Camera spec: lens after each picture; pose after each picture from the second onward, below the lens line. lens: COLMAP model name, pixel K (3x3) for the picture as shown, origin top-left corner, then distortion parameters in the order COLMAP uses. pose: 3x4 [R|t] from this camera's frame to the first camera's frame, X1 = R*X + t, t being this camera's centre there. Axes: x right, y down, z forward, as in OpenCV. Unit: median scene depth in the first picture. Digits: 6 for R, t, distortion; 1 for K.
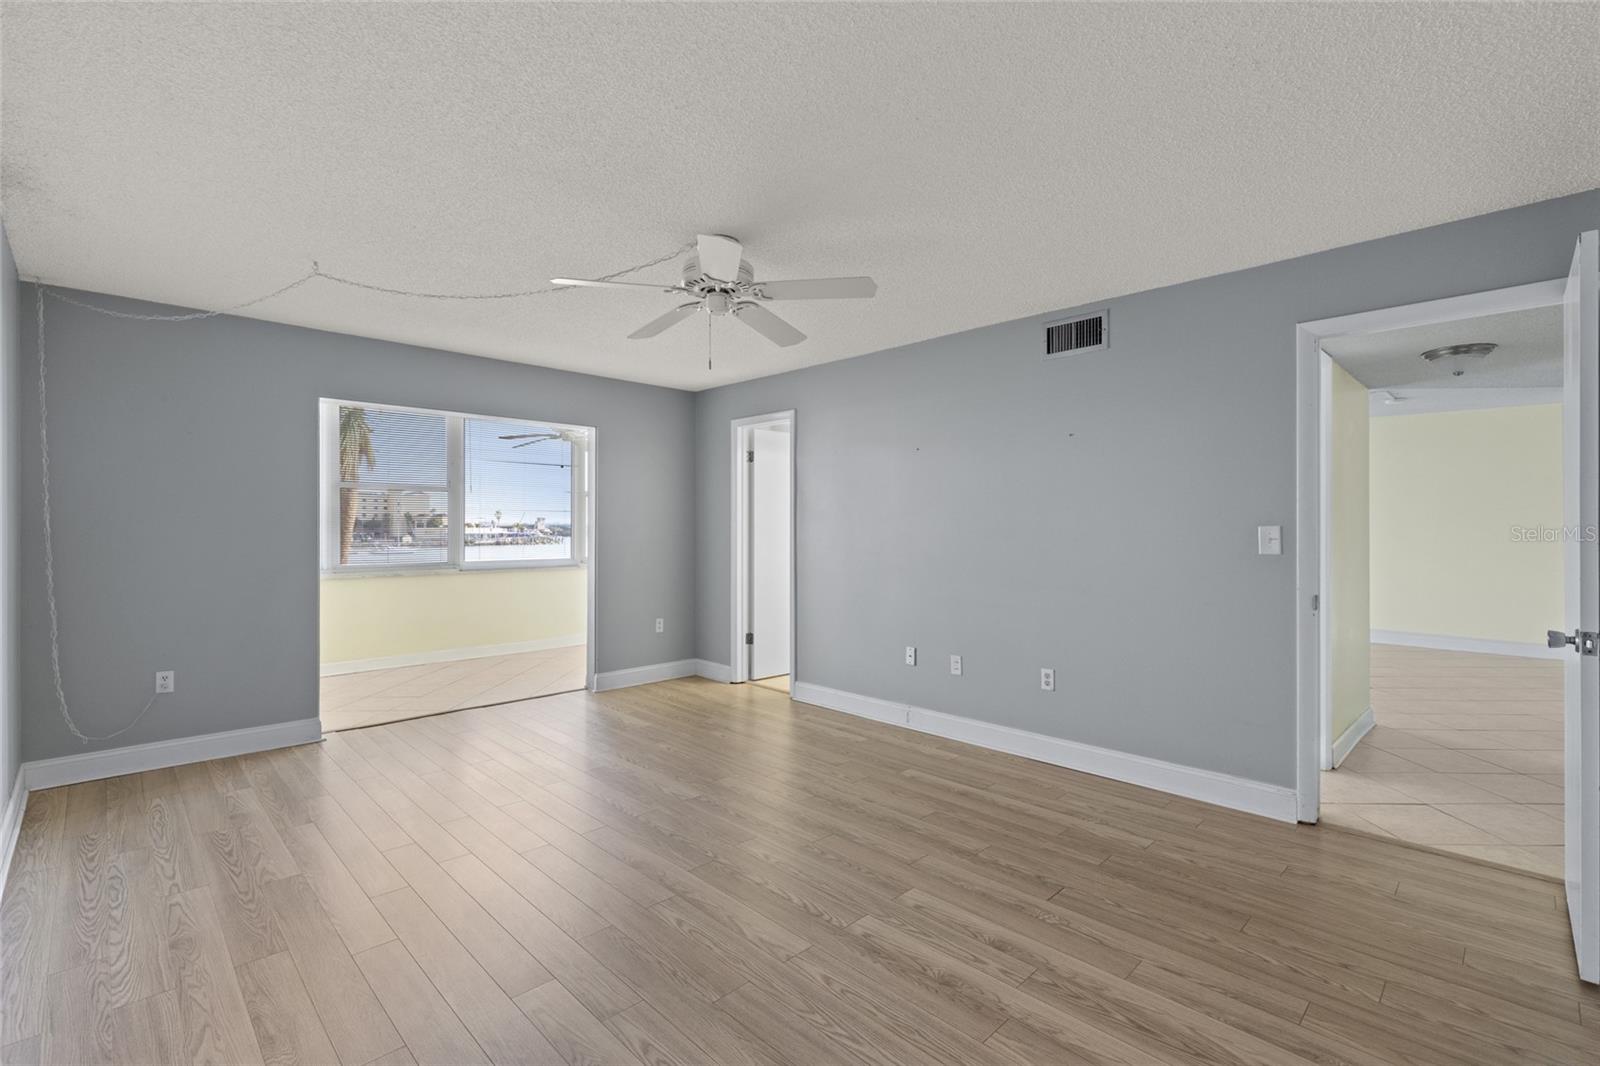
lens RADIAL K [[721.8, 0, 801.1], [0, 721.8, 533.9], [0, 0, 1]] dist [0.008989, -0.001324]
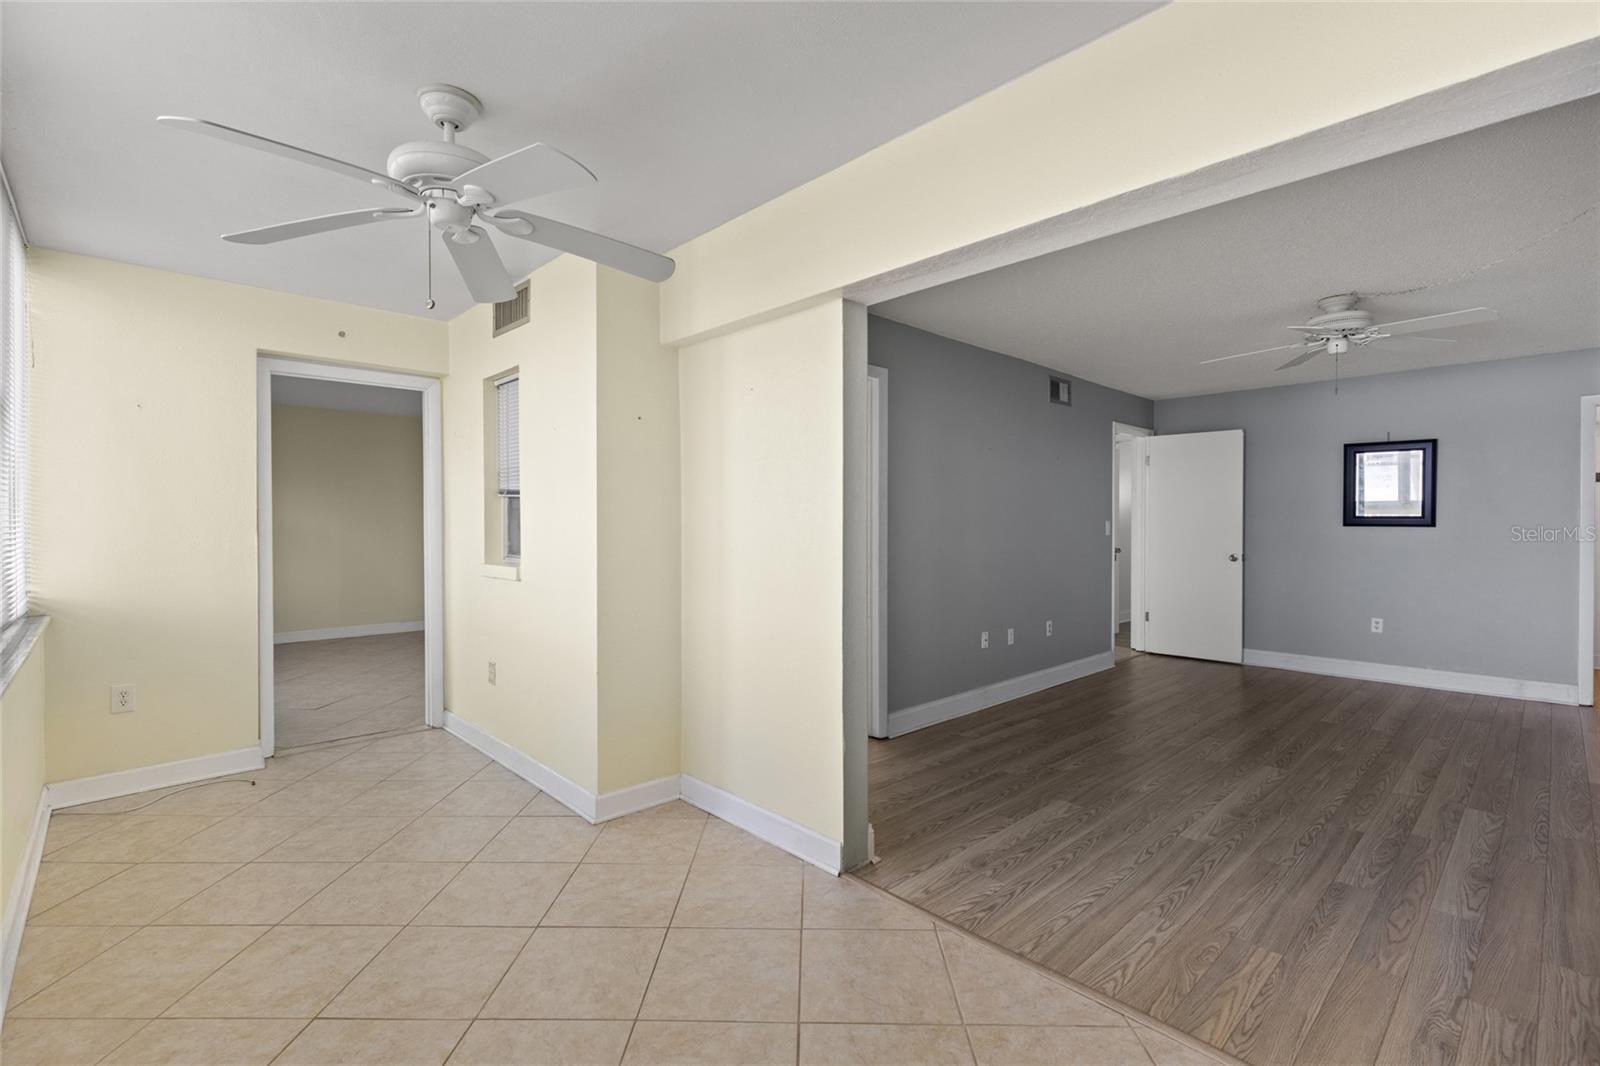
lens RADIAL K [[721.8, 0, 804.3], [0, 721.8, 529.7], [0, 0, 1]] dist [0.008989, -0.001324]
pose [[0.008684, -0.012821, 0.999880, -1.228095], [0.004617, 0.999908, 0.012781, -0.012916], [-0.999952, 0.004505, 0.008743, 1.679275]]
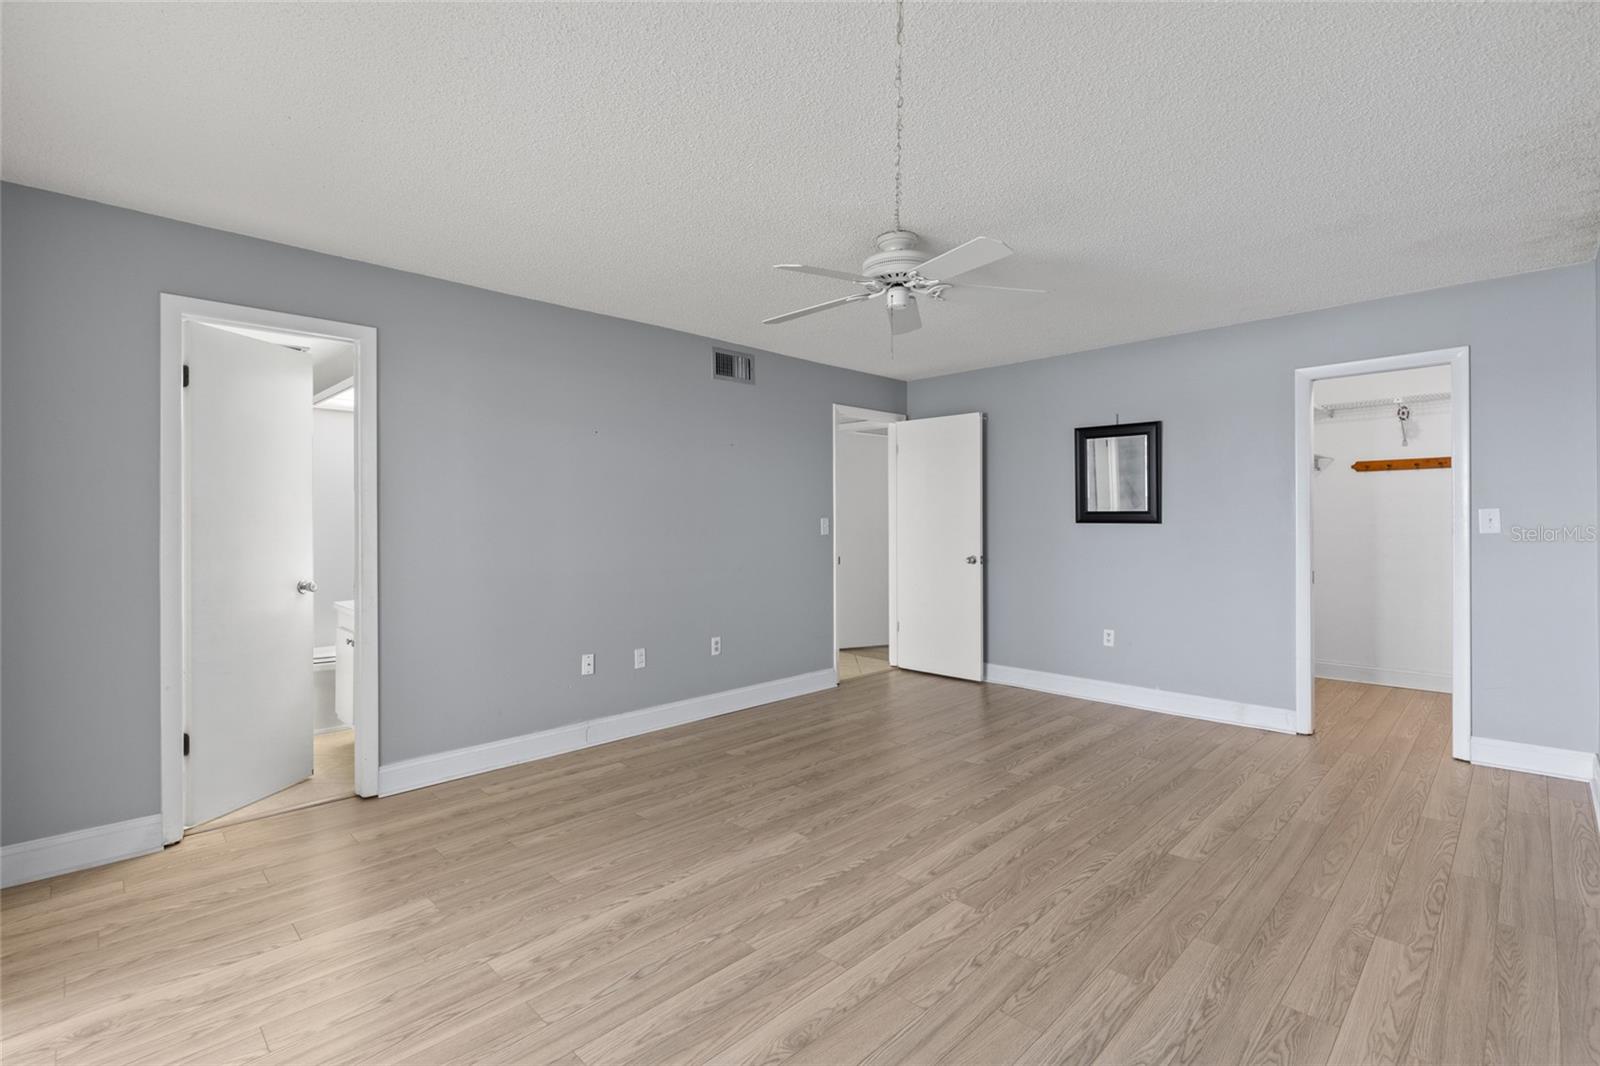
lens RADIAL K [[721.8, 0, 804.1], [0, 721.8, 531.6], [0, 0, 1]] dist [0.008989, -0.001324]
pose [[-0.007917, -0.016751, 0.999828, -0.981674], [0.012036, 0.999786, 0.016845, -0.008593], [-0.999896, 0.012168, -0.007714, 0.986583]]
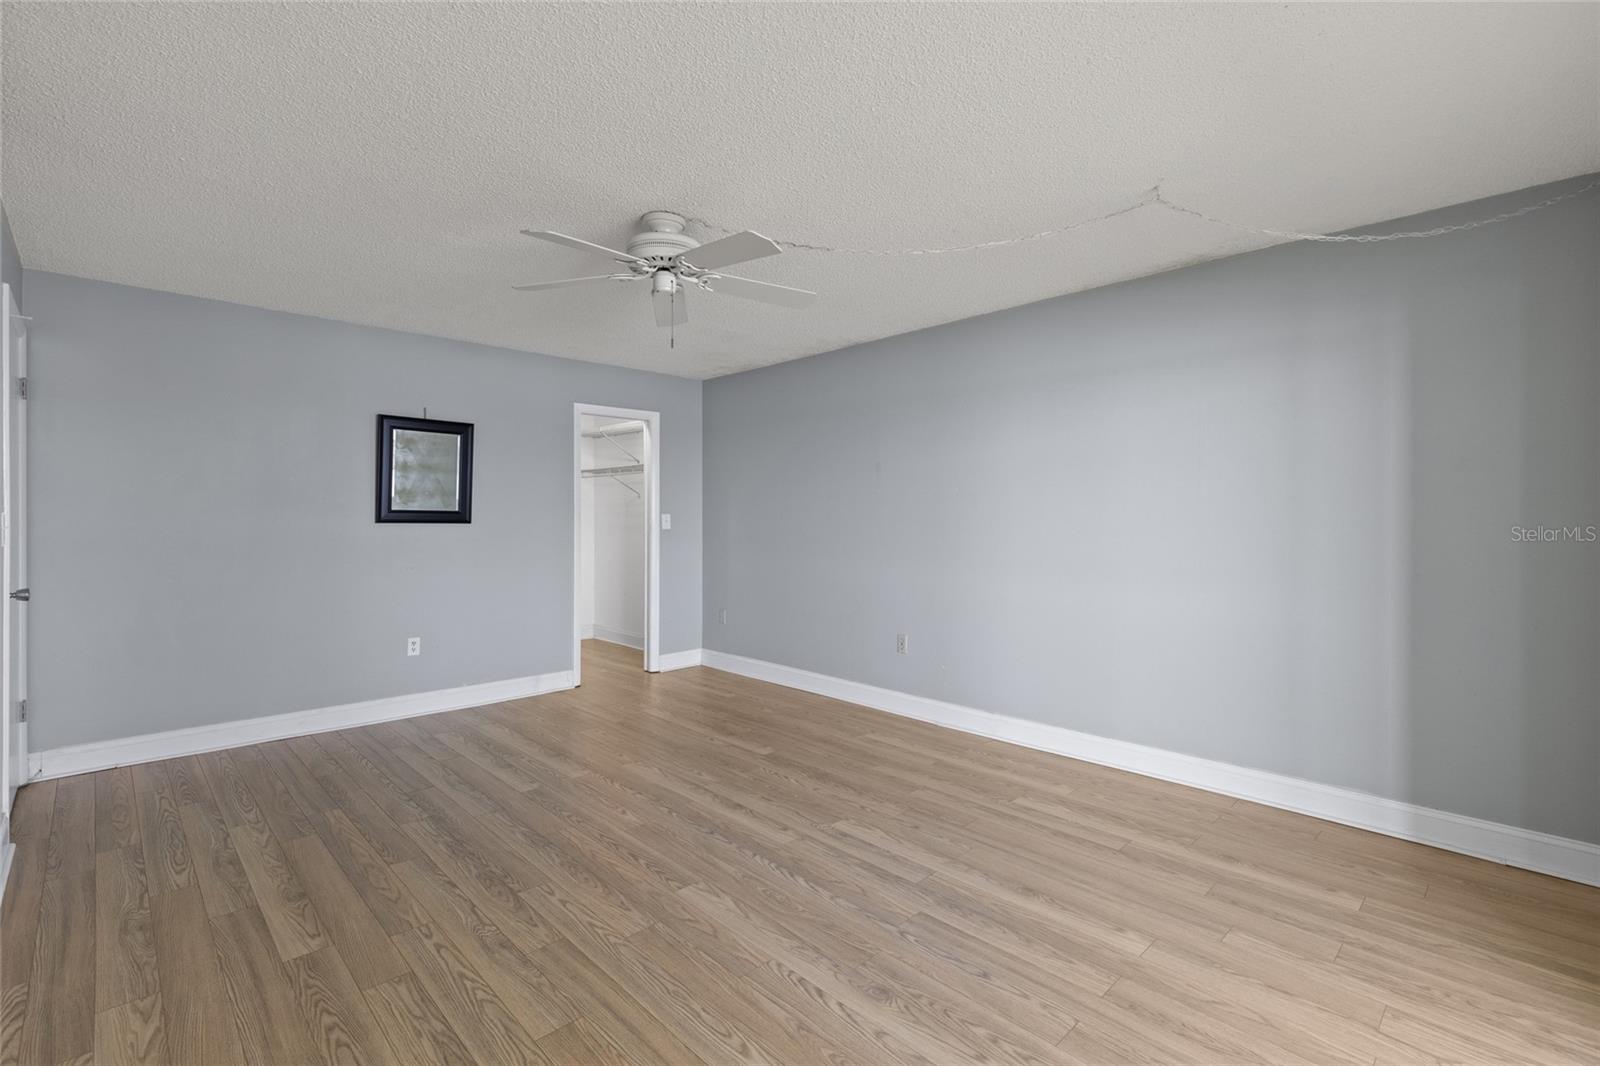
lens RADIAL K [[721.8, 0, 788.8], [0, 721.8, 517.2], [0, 0, 1]] dist [0.008989, -0.001324]
pose [[-0.999791, -0.002358, 0.020326, -0.260070], [-0.002359, 0.999997, -0.000045, -0.005853], [-0.020326, -0.000093, -0.999793, 1.699582]]
